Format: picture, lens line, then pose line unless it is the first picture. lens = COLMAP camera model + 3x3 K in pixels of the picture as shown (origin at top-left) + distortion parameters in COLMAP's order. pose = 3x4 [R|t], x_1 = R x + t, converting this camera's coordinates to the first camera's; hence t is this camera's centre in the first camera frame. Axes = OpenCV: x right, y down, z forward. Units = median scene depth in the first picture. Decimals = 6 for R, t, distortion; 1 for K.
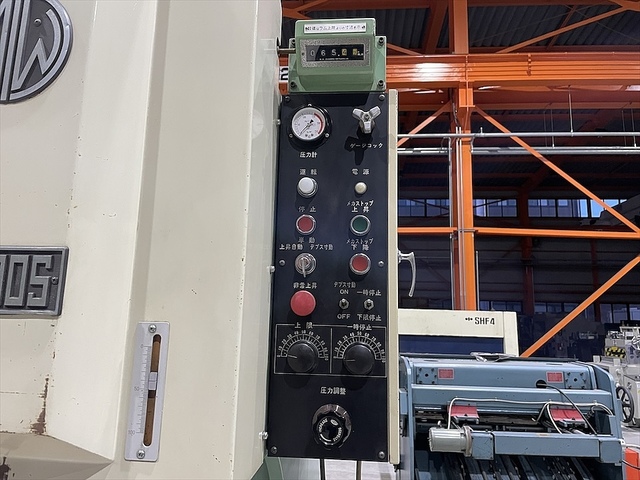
lens RADIAL K [[485.1, 0, 320.7], [0, 485.1, 235.6], [0, 0, 1]] dist [0.068452, -0.090900]
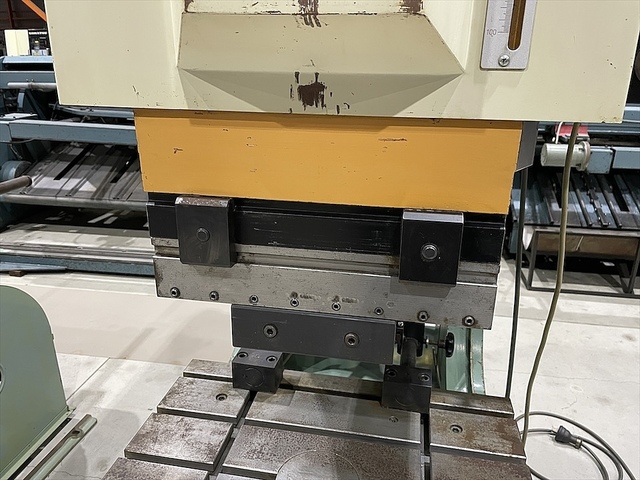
lens RADIAL K [[485.1, 0, 323.7], [0, 485.1, 233.0], [0, 0, 1]] dist [0.068452, -0.090900]
pose [[0.995536, 0.019434, -0.092365, -0.094050], [0.028301, 0.872091, 0.488525, 0.049331], [0.090045, -0.488958, 0.867647, 0.030397]]
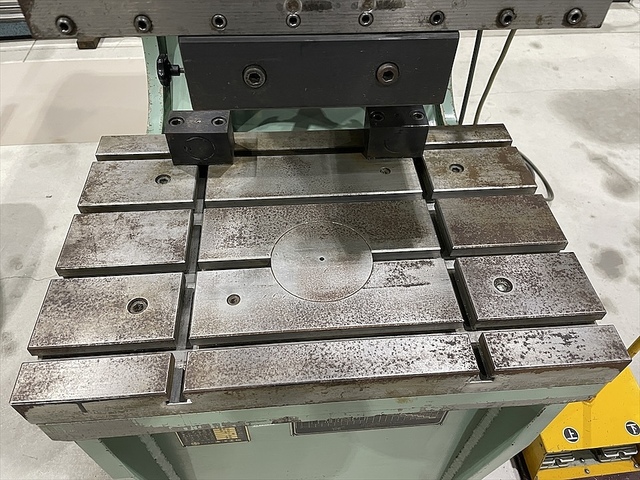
lens RADIAL K [[485.1, 0, 324.4], [0, 485.1, 233.9], [0, 0, 1]] dist [0.068452, -0.090900]
pose [[0.985801, -0.127853, 0.108859, -0.128615], [-0.026527, 0.521569, 0.852796, 0.090371], [-0.165810, -0.843575, 0.510772, 0.076011]]
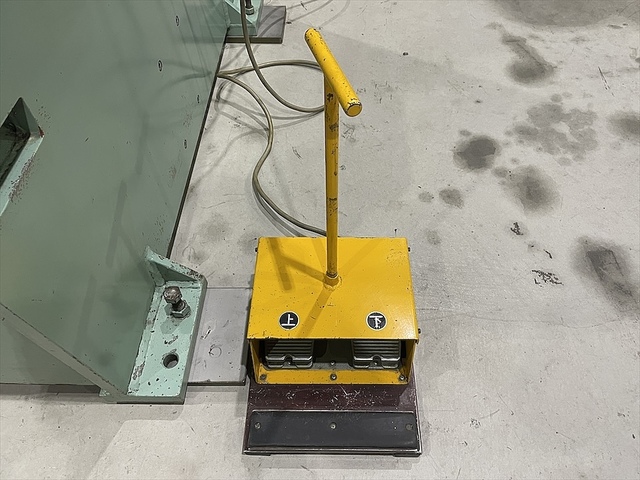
lens RADIAL K [[485.1, 0, 323.6], [0, 485.1, 236.8], [0, 0, 1]] dist [0.068452, -0.090900]
pose [[0.997405, -0.071010, 0.011892, 0.060178], [0.021876, 0.456258, 0.889579, 0.193666], [-0.068595, -0.887010, 0.456627, 0.029783]]
